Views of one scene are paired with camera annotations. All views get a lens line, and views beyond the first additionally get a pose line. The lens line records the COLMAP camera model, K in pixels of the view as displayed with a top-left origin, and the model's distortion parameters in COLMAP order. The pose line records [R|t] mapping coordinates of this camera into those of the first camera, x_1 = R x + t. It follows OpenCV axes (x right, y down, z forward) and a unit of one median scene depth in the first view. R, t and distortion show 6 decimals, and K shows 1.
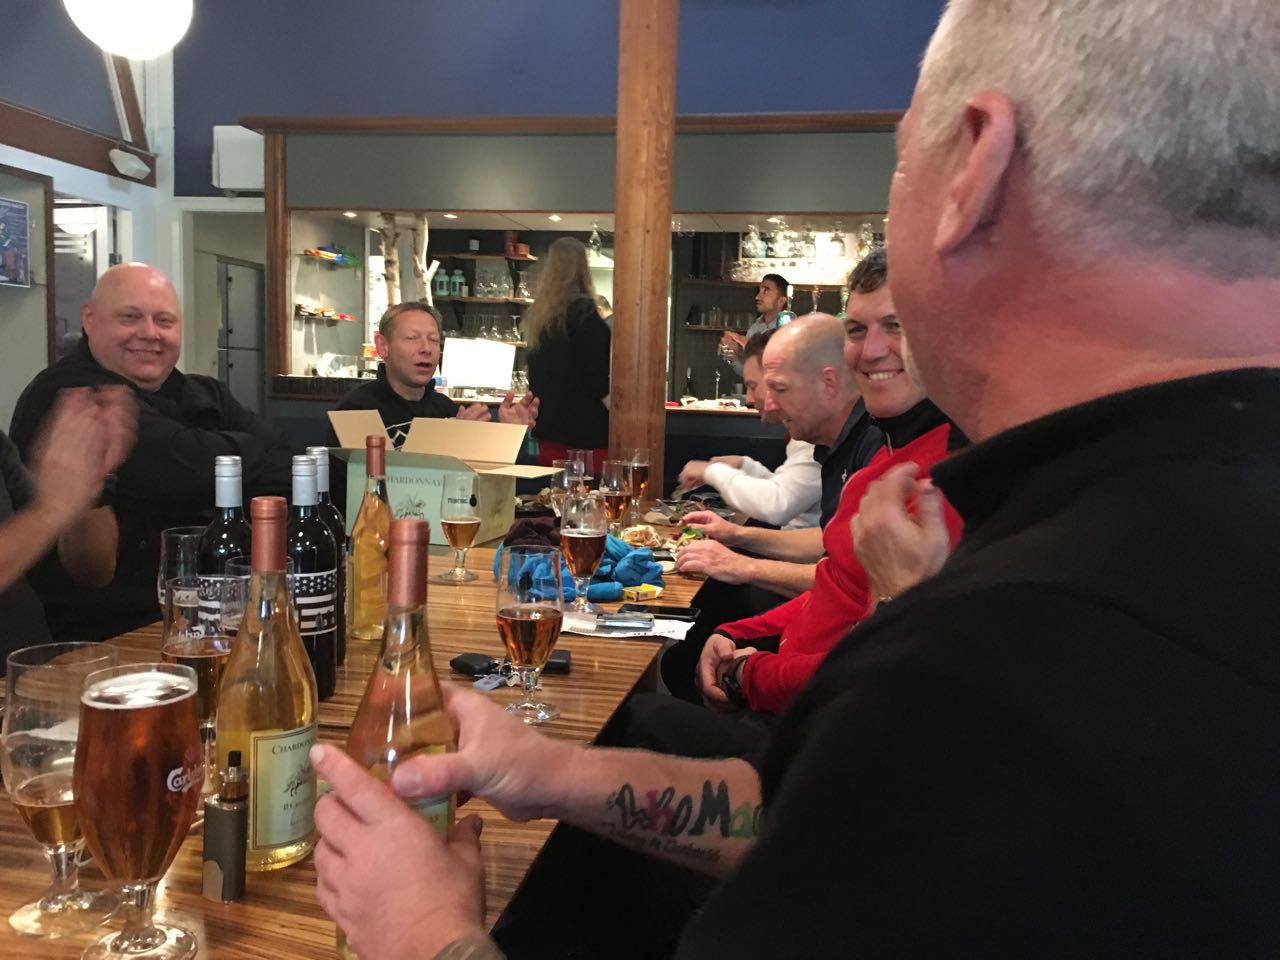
lens RADIAL K [[1135.4, 0, 638.5], [0, 1135.4, 479.0], [0, 0, 1]] dist [0.122893, -0.029689]
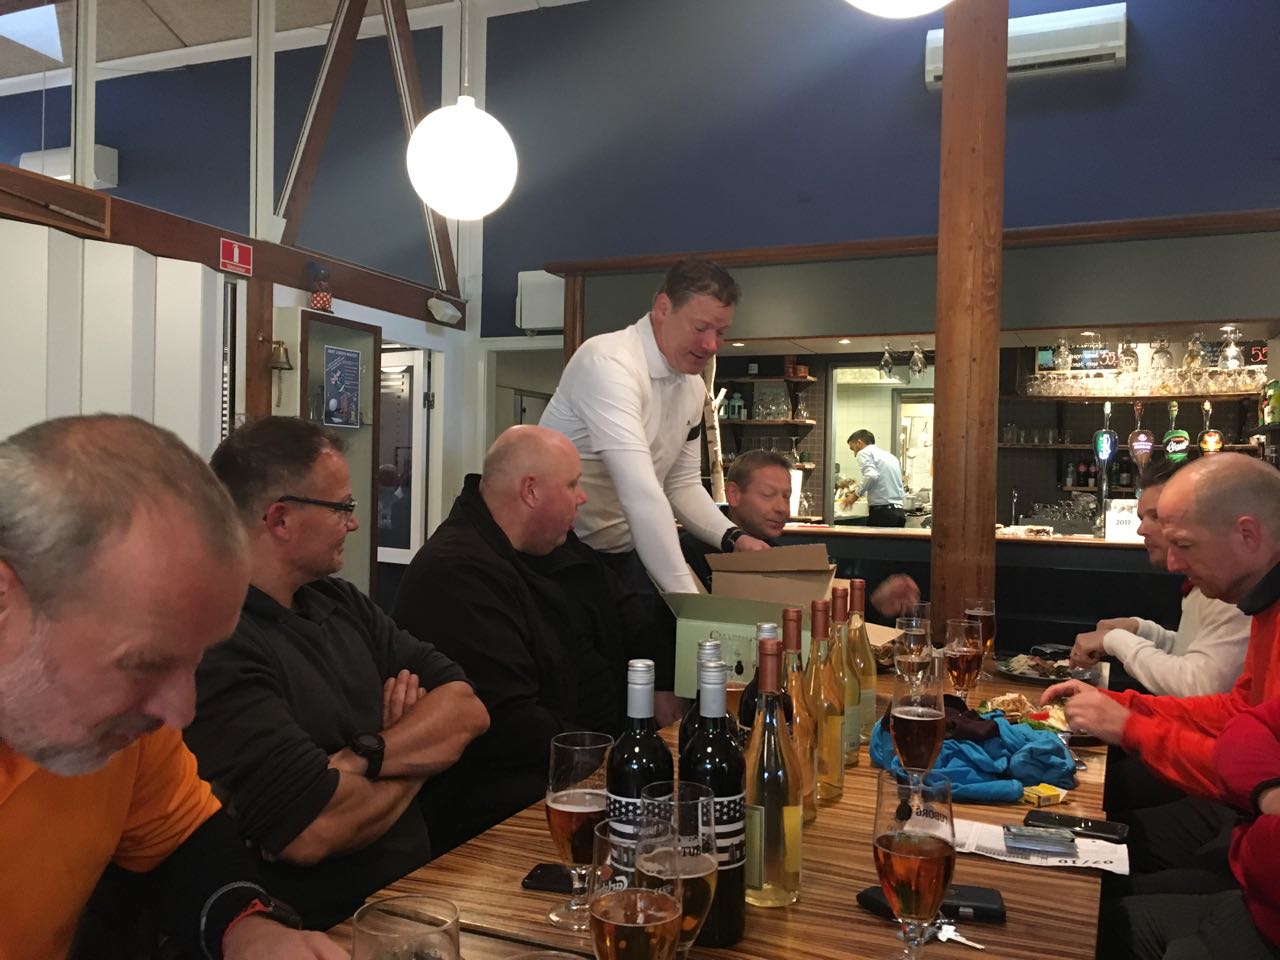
lens RADIAL K [[1135.4, 0, 640.1], [0, 1135.4, 468.1], [0, 0, 1]] dist [0.122893, -0.029689]
pose [[0.977415, -0.012708, -0.210948, -0.039447], [-0.009055, 0.994756, -0.101880, -0.019532], [0.211137, 0.101489, 0.972174, 0.025631]]
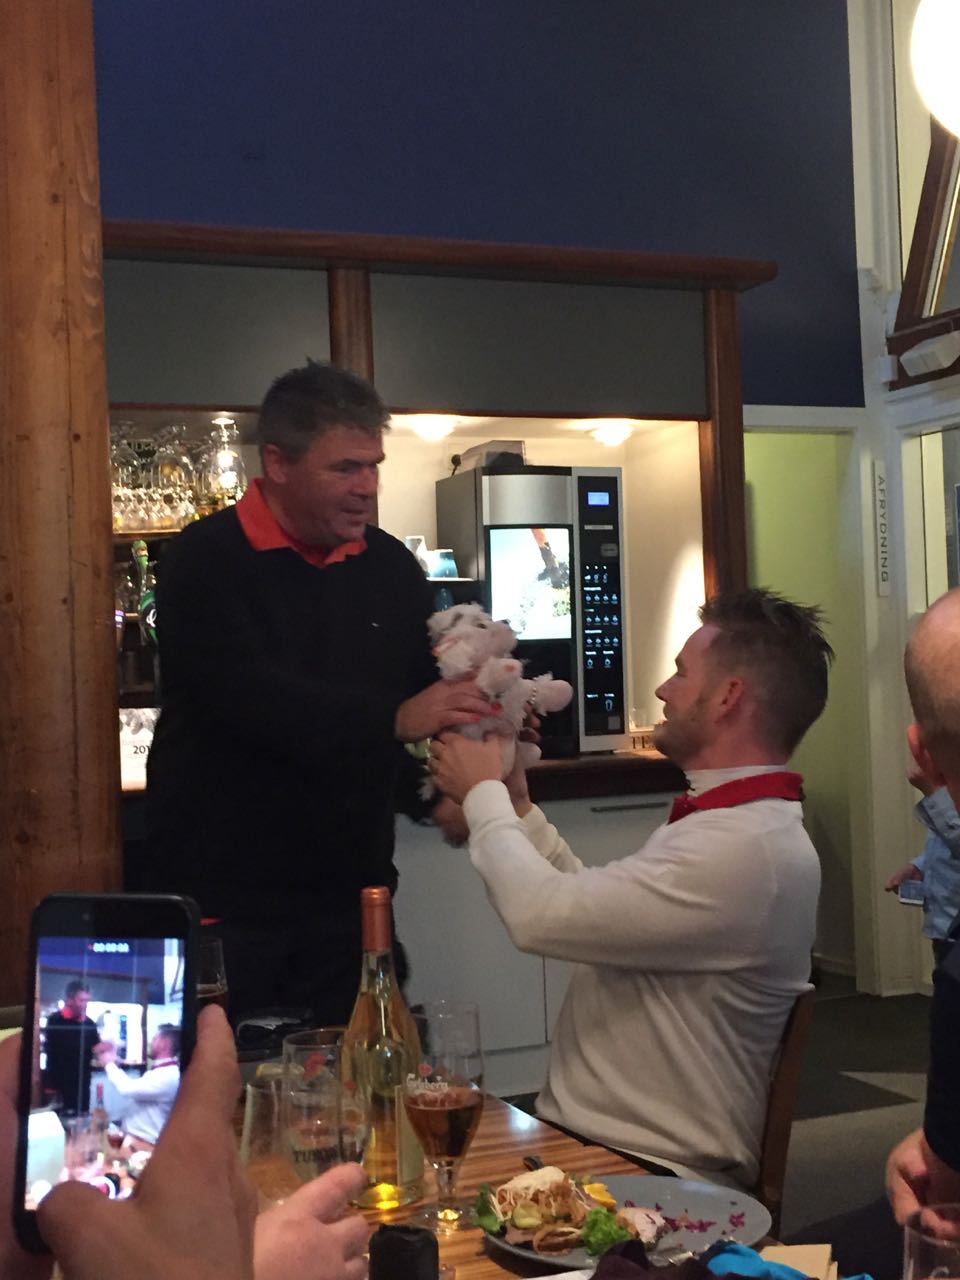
lens RADIAL K [[1845.7, 0, 478.0], [0, 1845.7, 638.3], [0, 0, 1]] dist [0.083527, 0.000000]
pose [[0.843707, -0.050764, 0.534398, -0.158404], [0.106243, 0.991617, -0.073539, -0.044950], [-0.526185, 0.118821, 0.842028, 0.207062]]
